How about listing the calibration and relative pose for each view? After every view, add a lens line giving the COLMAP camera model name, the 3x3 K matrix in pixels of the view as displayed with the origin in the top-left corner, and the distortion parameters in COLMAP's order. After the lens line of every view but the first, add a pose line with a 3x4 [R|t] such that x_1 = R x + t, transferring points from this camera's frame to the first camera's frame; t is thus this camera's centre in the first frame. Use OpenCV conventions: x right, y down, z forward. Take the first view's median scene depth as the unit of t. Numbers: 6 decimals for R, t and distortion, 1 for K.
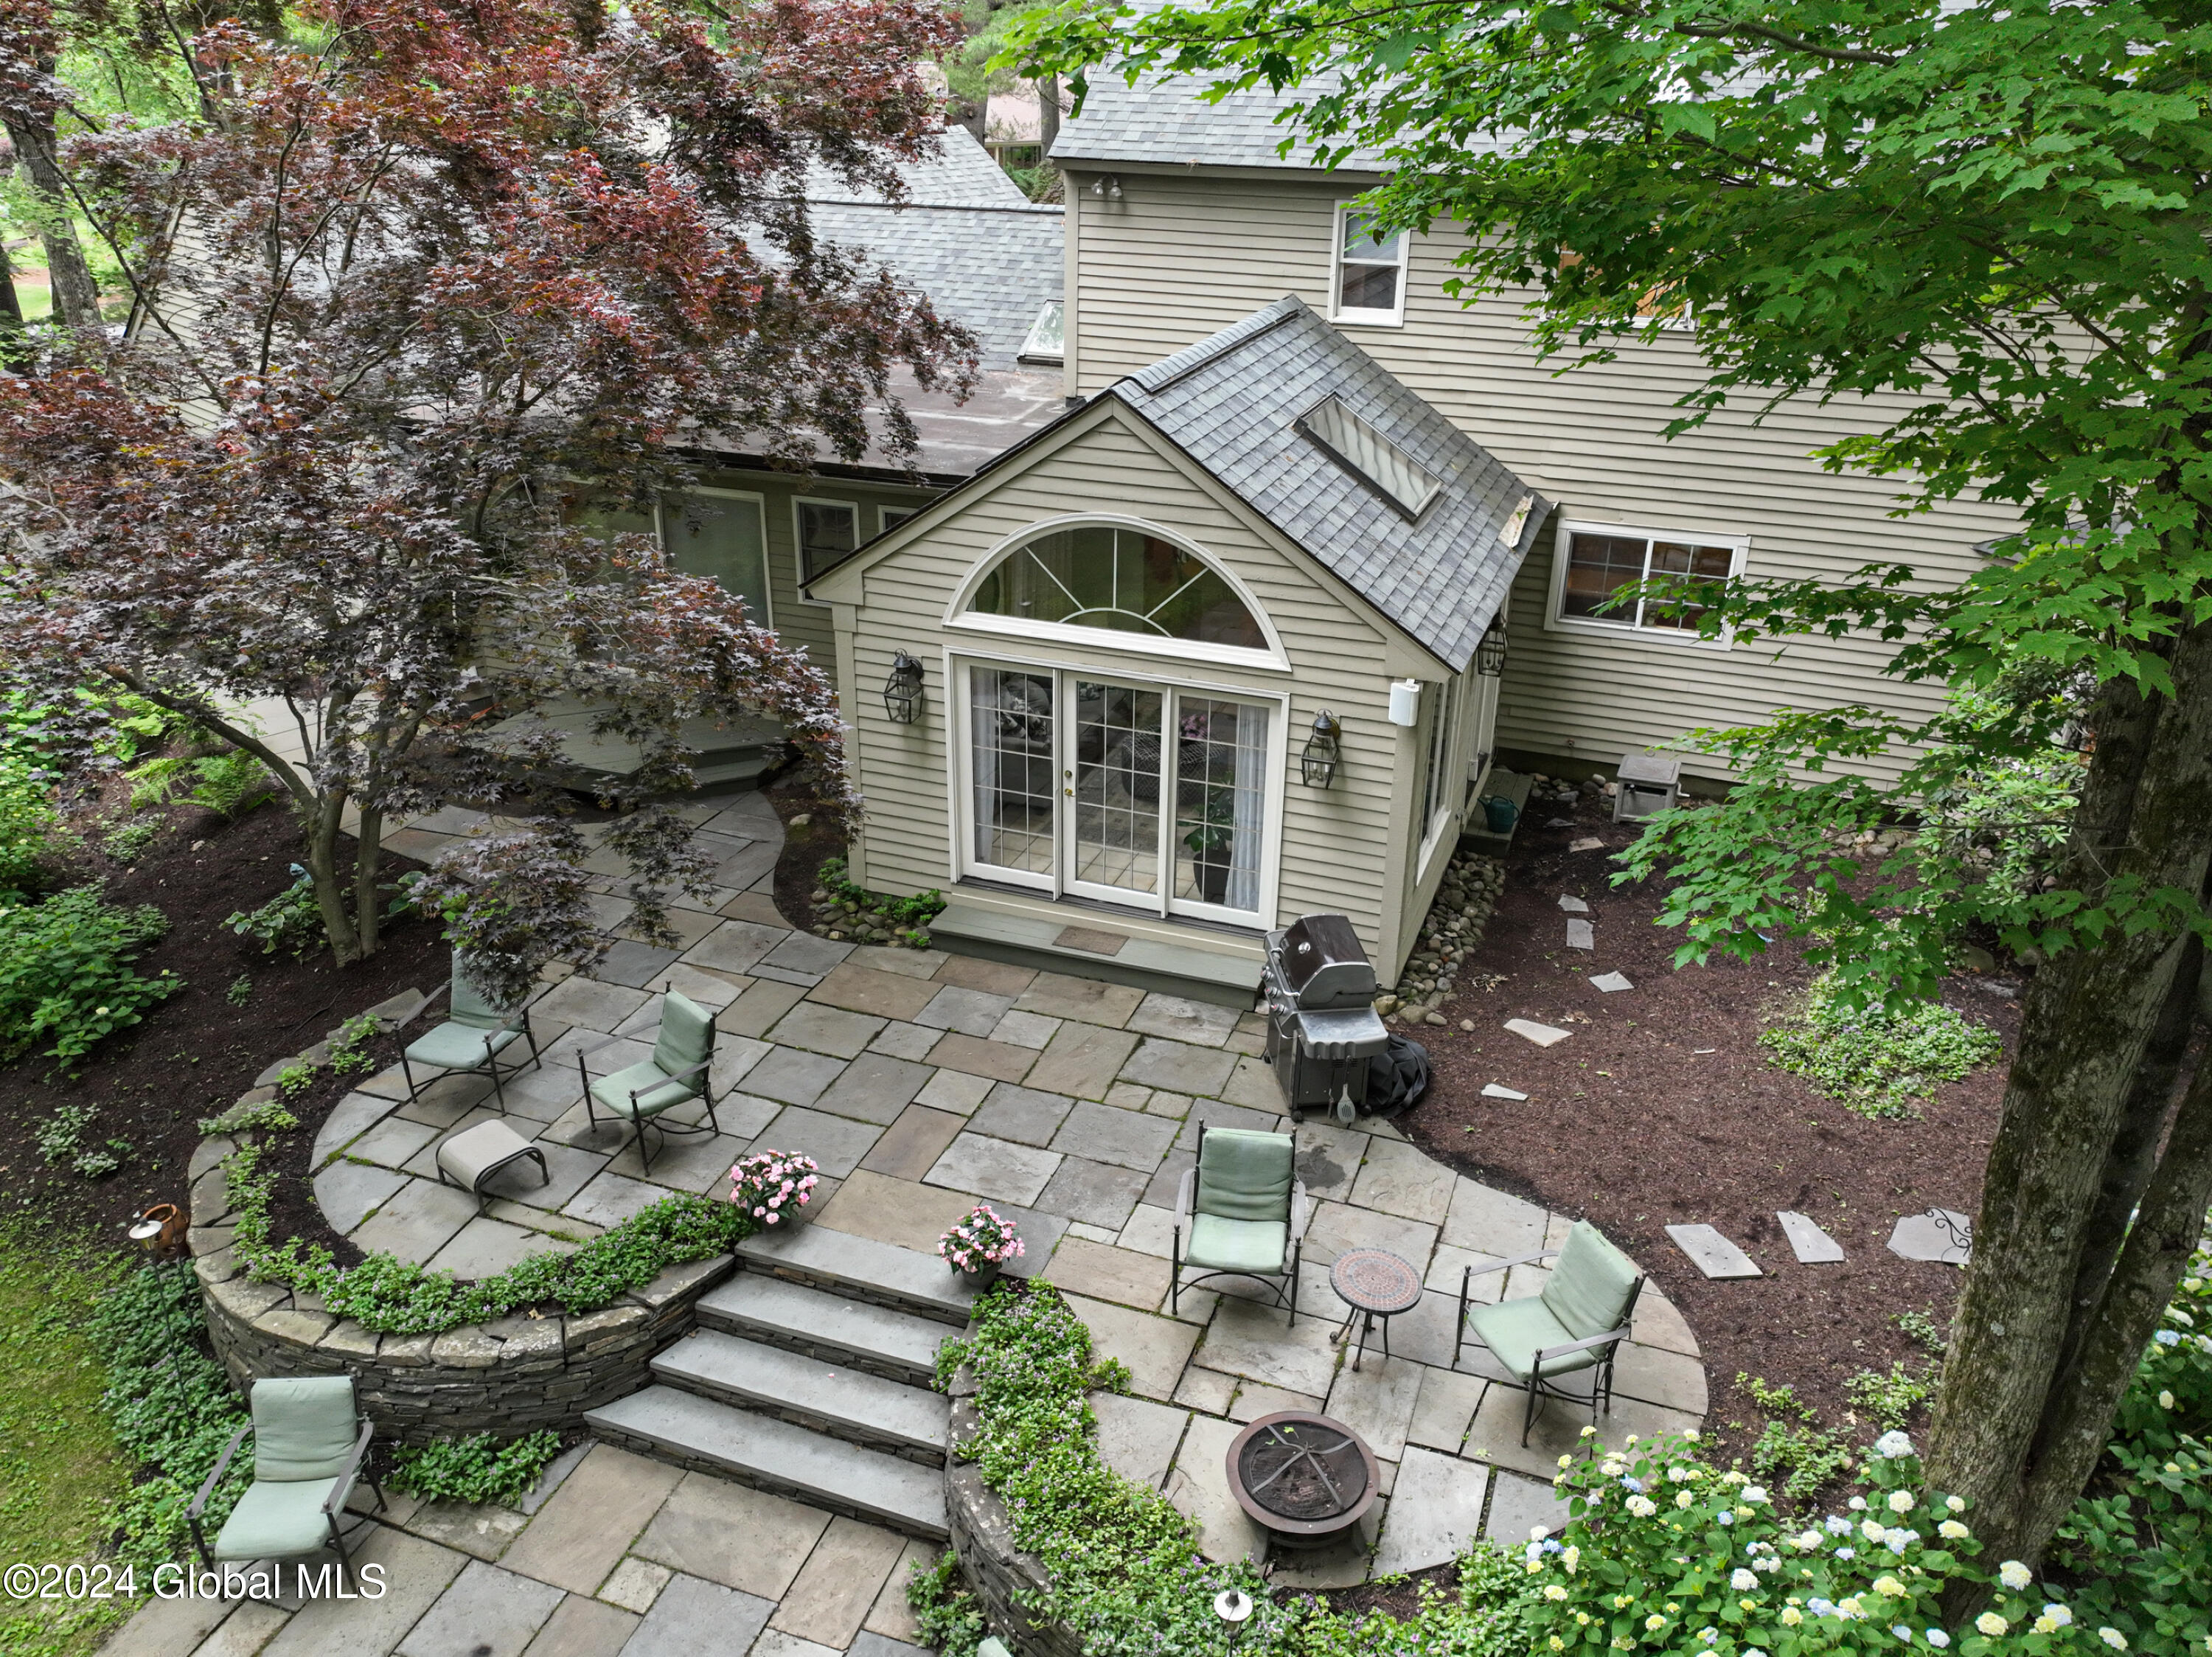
lens RADIAL K [[1683.2, 0, 1114.5], [0, 1683.2, 824.7], [0, 0, 1]] dist [0.000030, 0.003366]
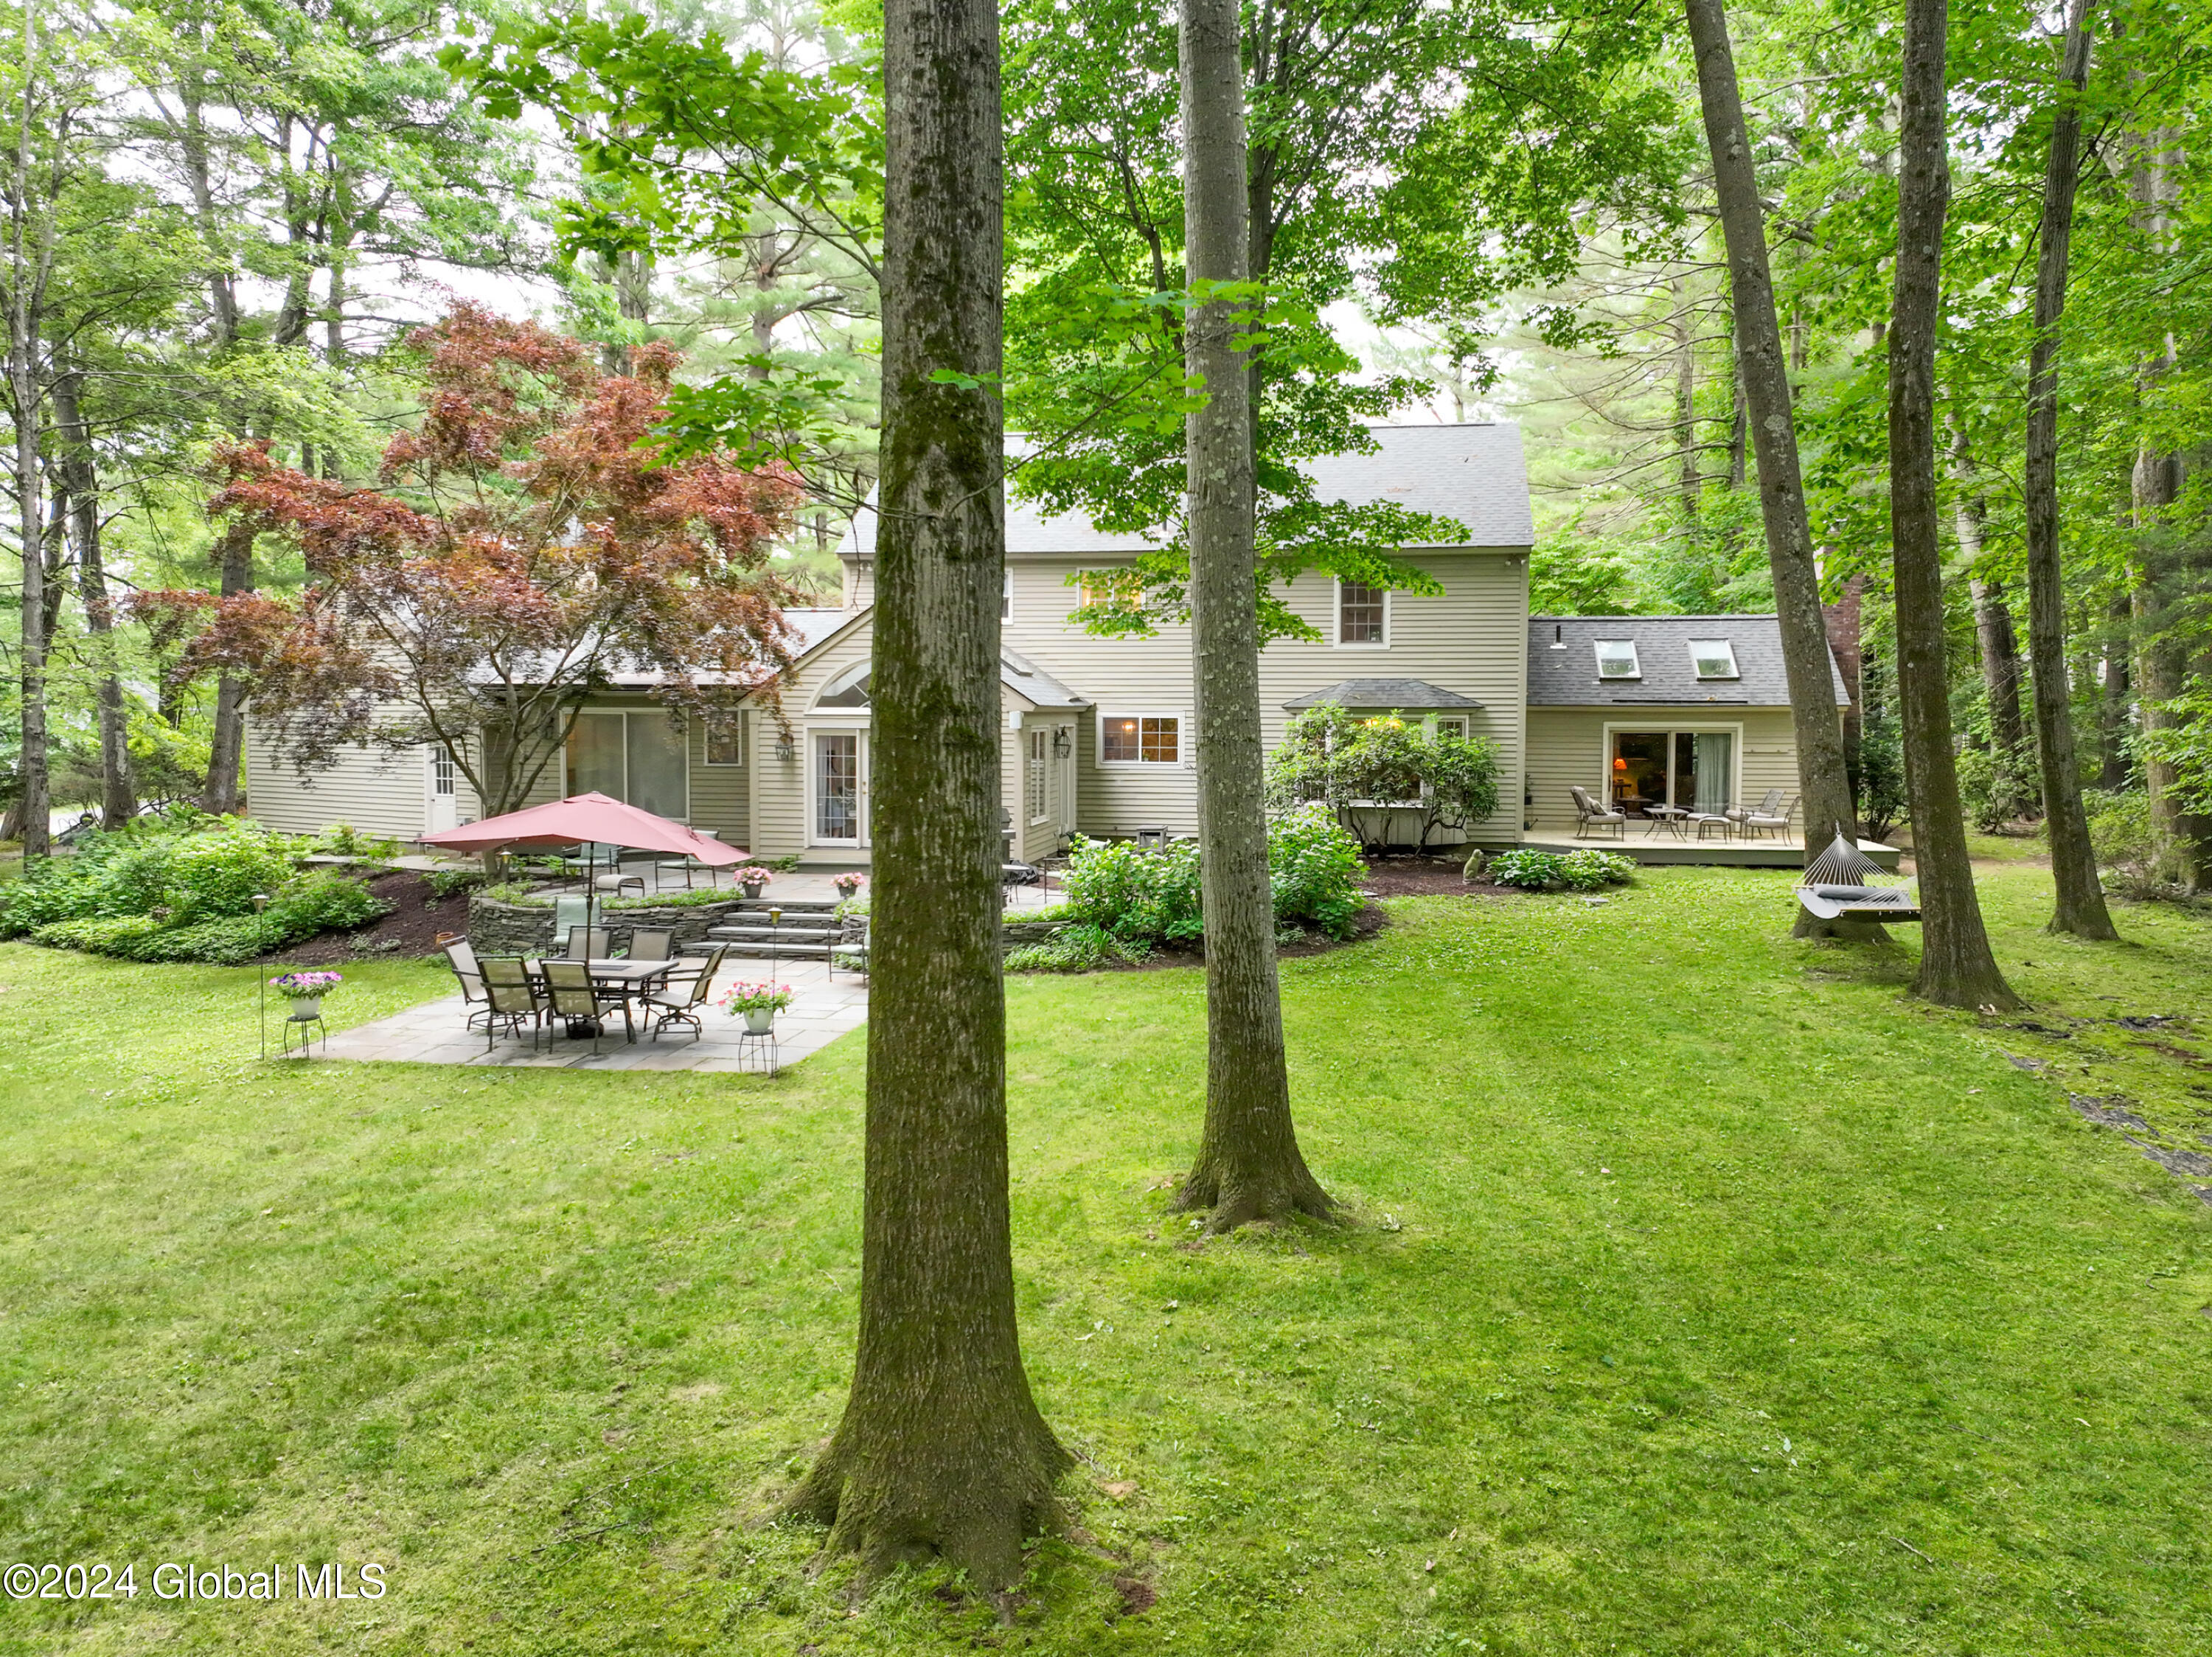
lens RADIAL K [[1683.2, 0, 1114.5], [0, 1683.2, 824.7], [0, 0, 1]] dist [0.000030, 0.003366]
pose [[0.981836, -0.020616, 0.188608, -0.121513], [0.087397, 0.931476, -0.353149, 0.811201], [-0.168404, 0.363218, 0.916358, -0.992188]]
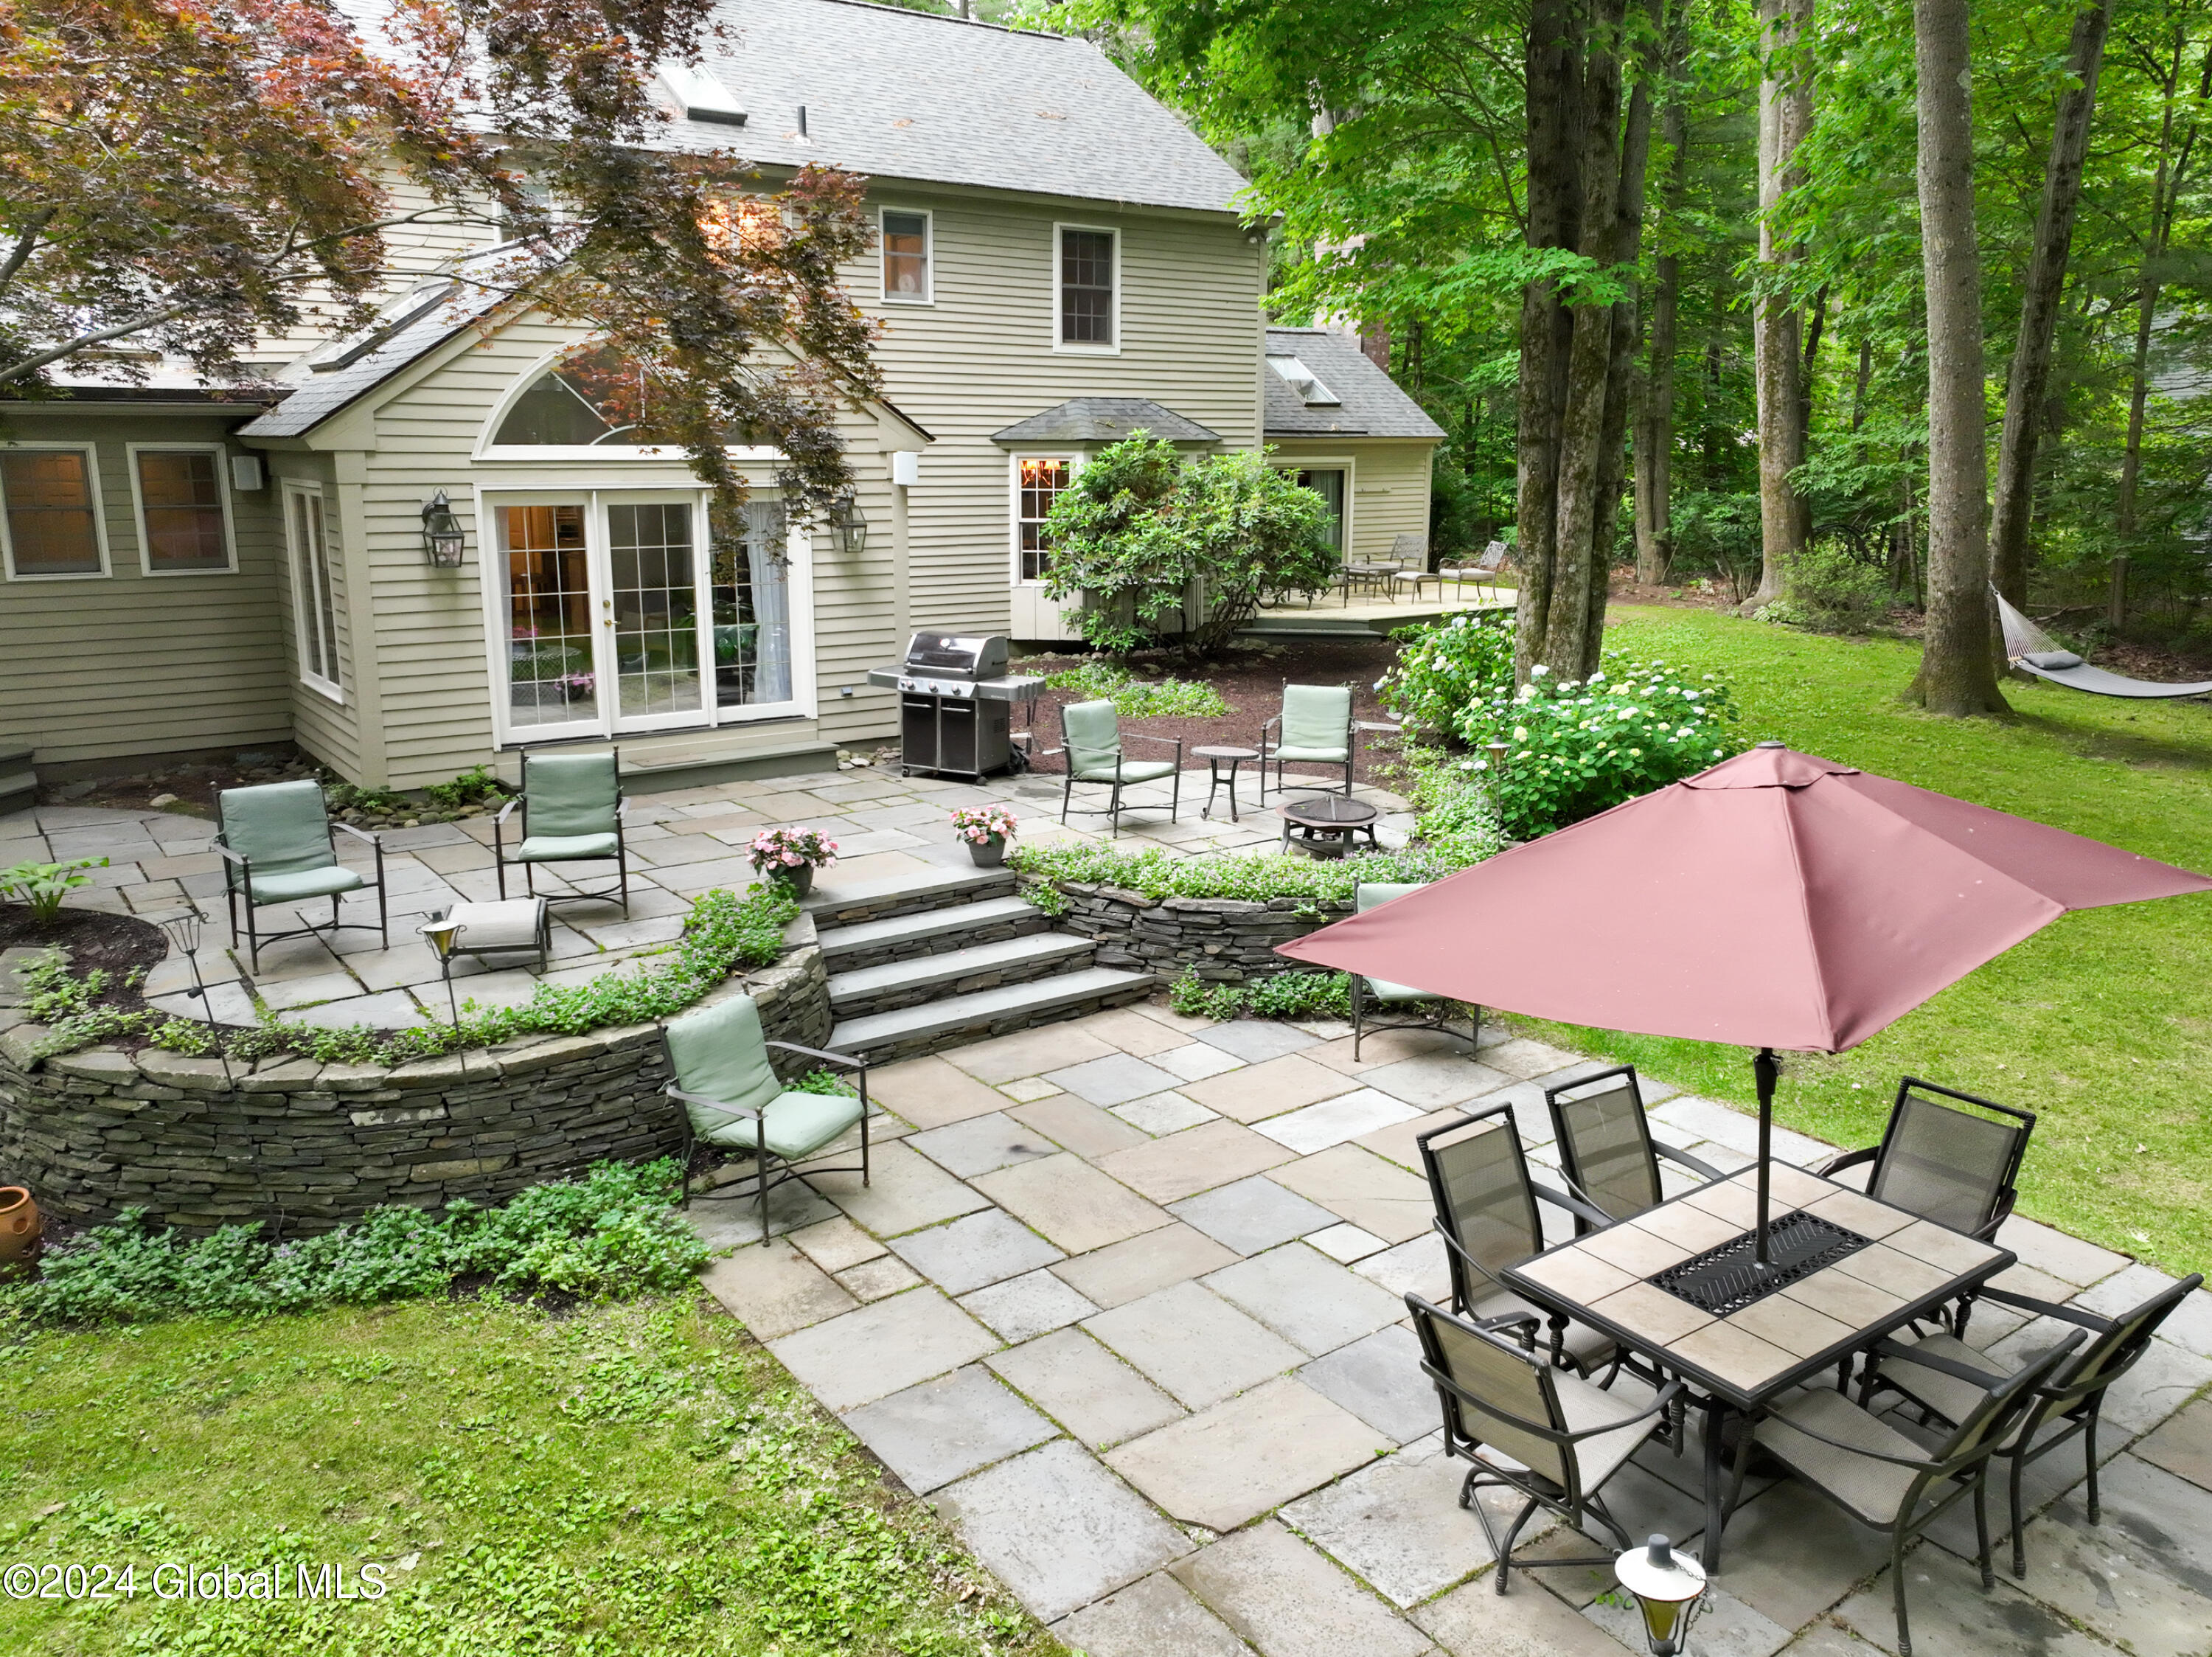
lens RADIAL K [[1683.2, 0, 1114.5], [0, 1683.2, 824.7], [0, 0, 1]] dist [0.000030, 0.003366]
pose [[0.552624, -0.195218, 0.810245, -0.733693], [0.354380, 0.934957, -0.016438, 0.228407], [-0.754336, 0.296218, 0.585860, 0.209878]]
